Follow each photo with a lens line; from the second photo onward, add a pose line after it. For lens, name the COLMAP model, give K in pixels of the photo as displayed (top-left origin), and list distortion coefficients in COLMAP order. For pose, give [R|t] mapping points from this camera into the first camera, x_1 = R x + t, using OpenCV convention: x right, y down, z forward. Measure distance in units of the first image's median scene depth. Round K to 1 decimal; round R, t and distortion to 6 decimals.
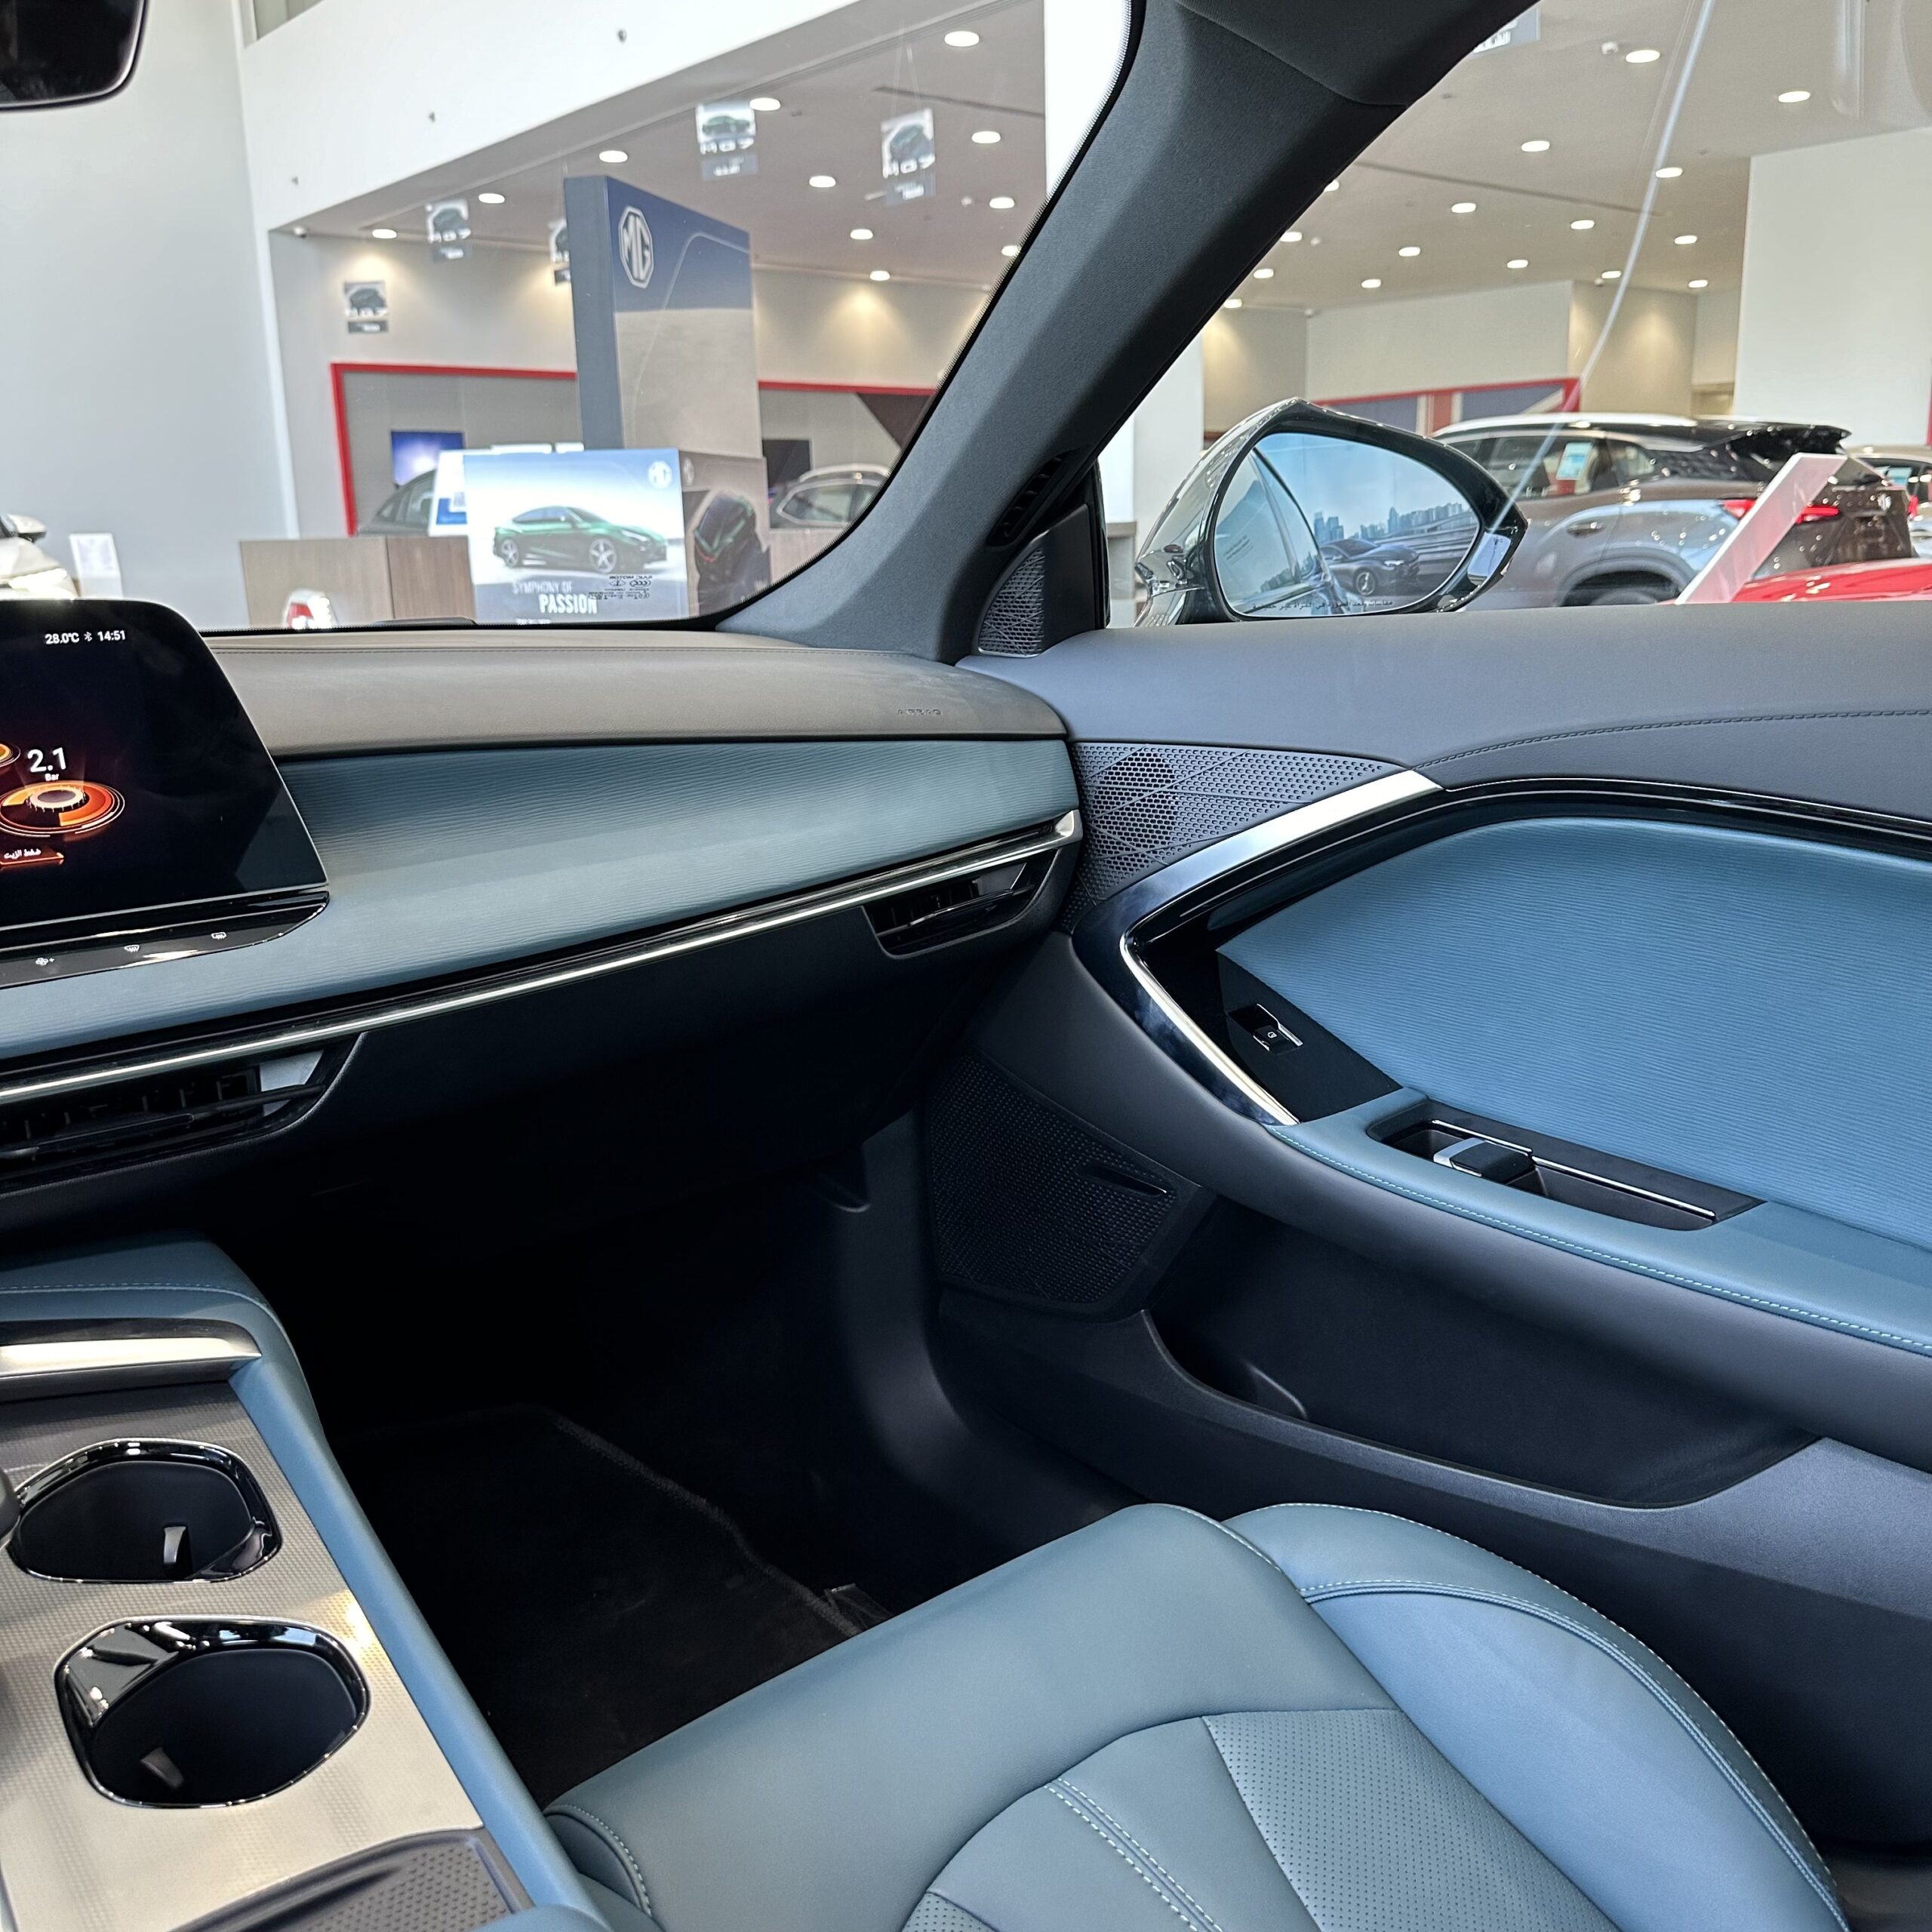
lens RADIAL K [[1799.6, 0, 966.0], [0, 1799.6, 966.0], [0, 0, 1]] dist [0.142278, -0.276837]
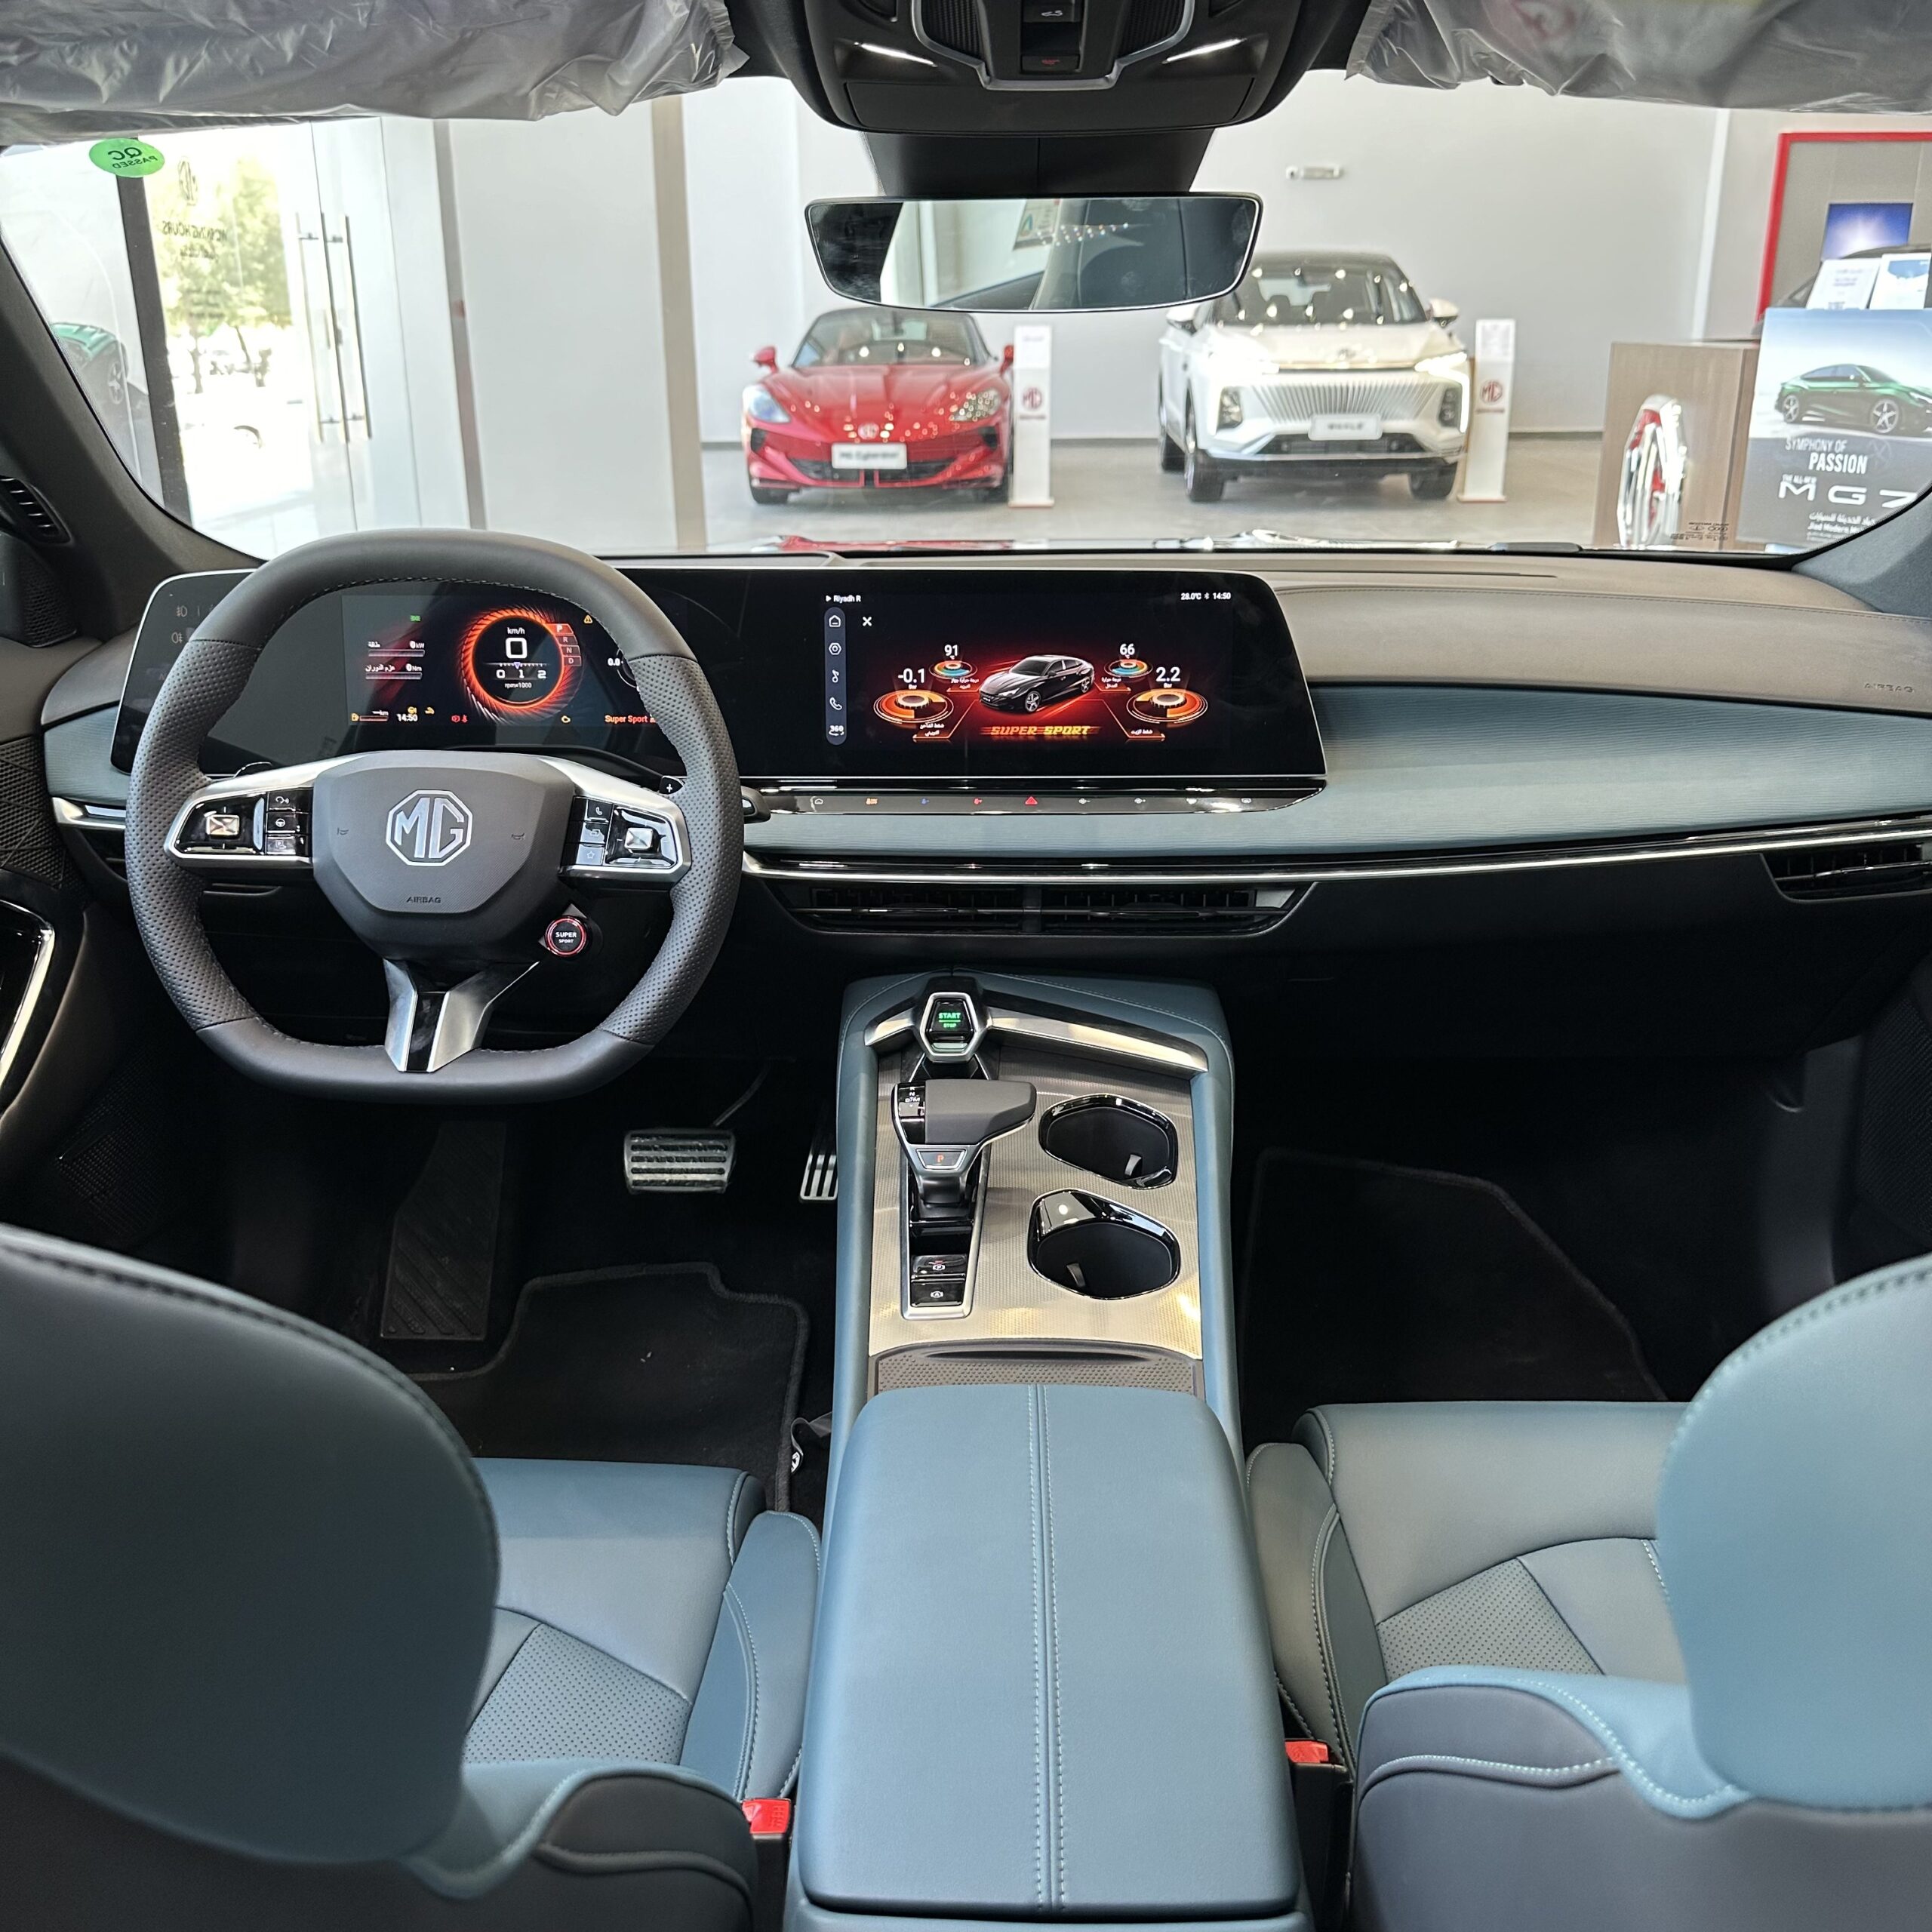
lens RADIAL K [[1821.3, 0, 966.0], [0, 1821.3, 966.0], [0, 0, 1]] dist [0.164138, -0.368676]
pose [[0.755175, 0.233854, -0.612392, 0.105957], [-0.161443, 0.971777, 0.172007, -0.029772], [0.635333, -0.031029, 0.771615, -0.091425]]
